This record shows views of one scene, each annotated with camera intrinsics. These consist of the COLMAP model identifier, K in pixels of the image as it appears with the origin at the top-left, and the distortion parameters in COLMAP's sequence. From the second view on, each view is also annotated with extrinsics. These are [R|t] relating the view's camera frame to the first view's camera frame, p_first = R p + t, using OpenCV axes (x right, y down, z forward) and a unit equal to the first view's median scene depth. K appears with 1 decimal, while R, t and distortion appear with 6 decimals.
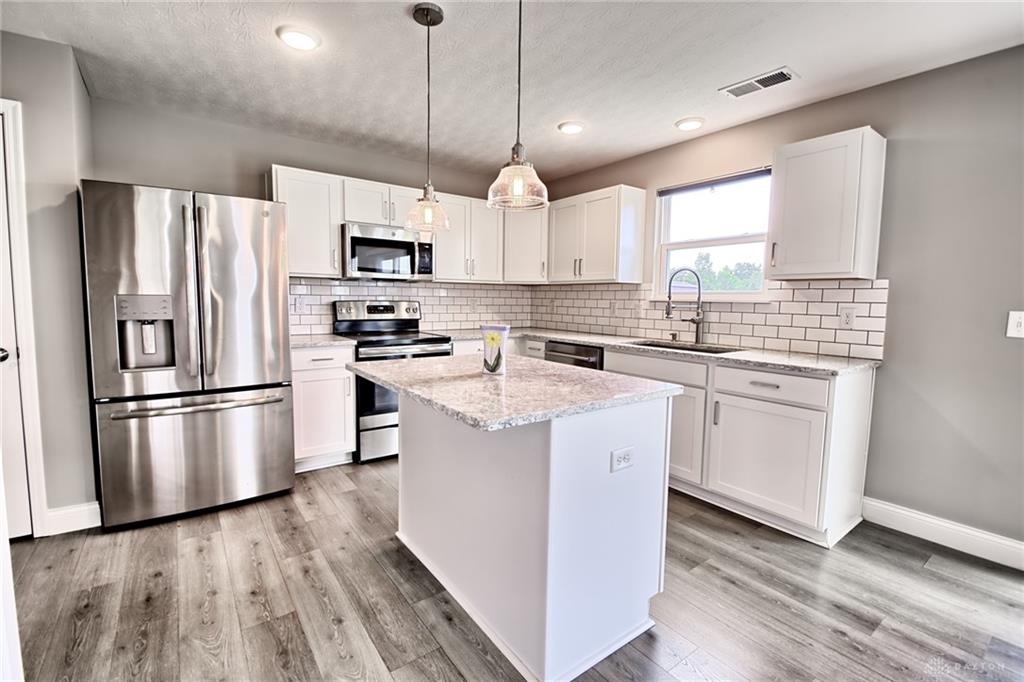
lens RADIAL K [[448.7, 0, 499.2], [0, 448.7, 337.6], [0, 0, 1]] dist [0.018871, -0.019649]
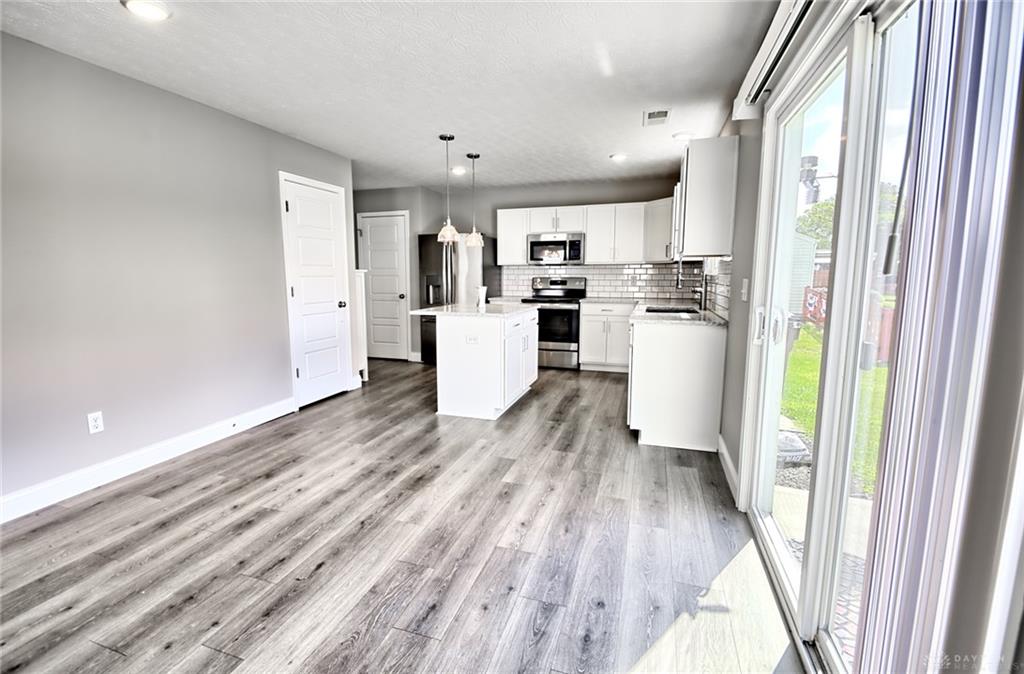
lens RADIAL K [[455.2, 0, 497.3], [0, 455.2, 334.1], [0, 0, 1]] dist [0.000055, -0.000294]
pose [[0.576219, 0.090579, -0.812261, 1.129018], [-0.061412, 0.995829, 0.067484, 0.029910], [0.814985, 0.010997, 0.579378, -0.161241]]
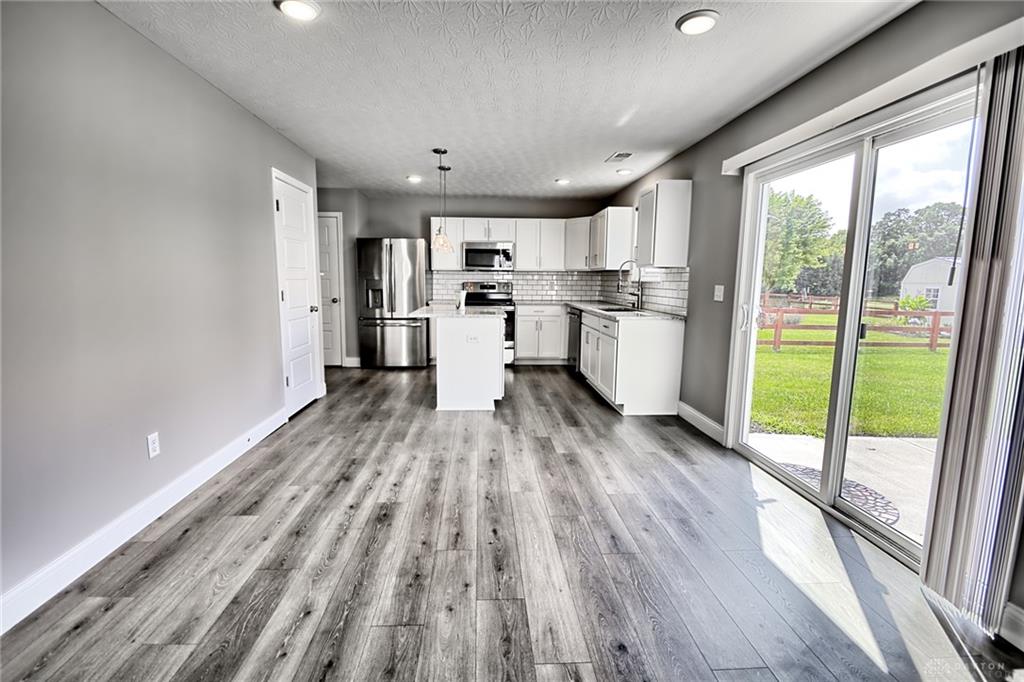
lens RADIAL K [[451.1, 0, 497.7], [0, 451.1, 340.0], [0, 0, 1]] dist [-0.003459, -0.000473]
pose [[0.834259, 0.067061, -0.547280, 0.896109], [-0.045532, 0.997565, 0.052830, 0.060023], [0.549490, -0.019155, 0.835281, -0.567384]]
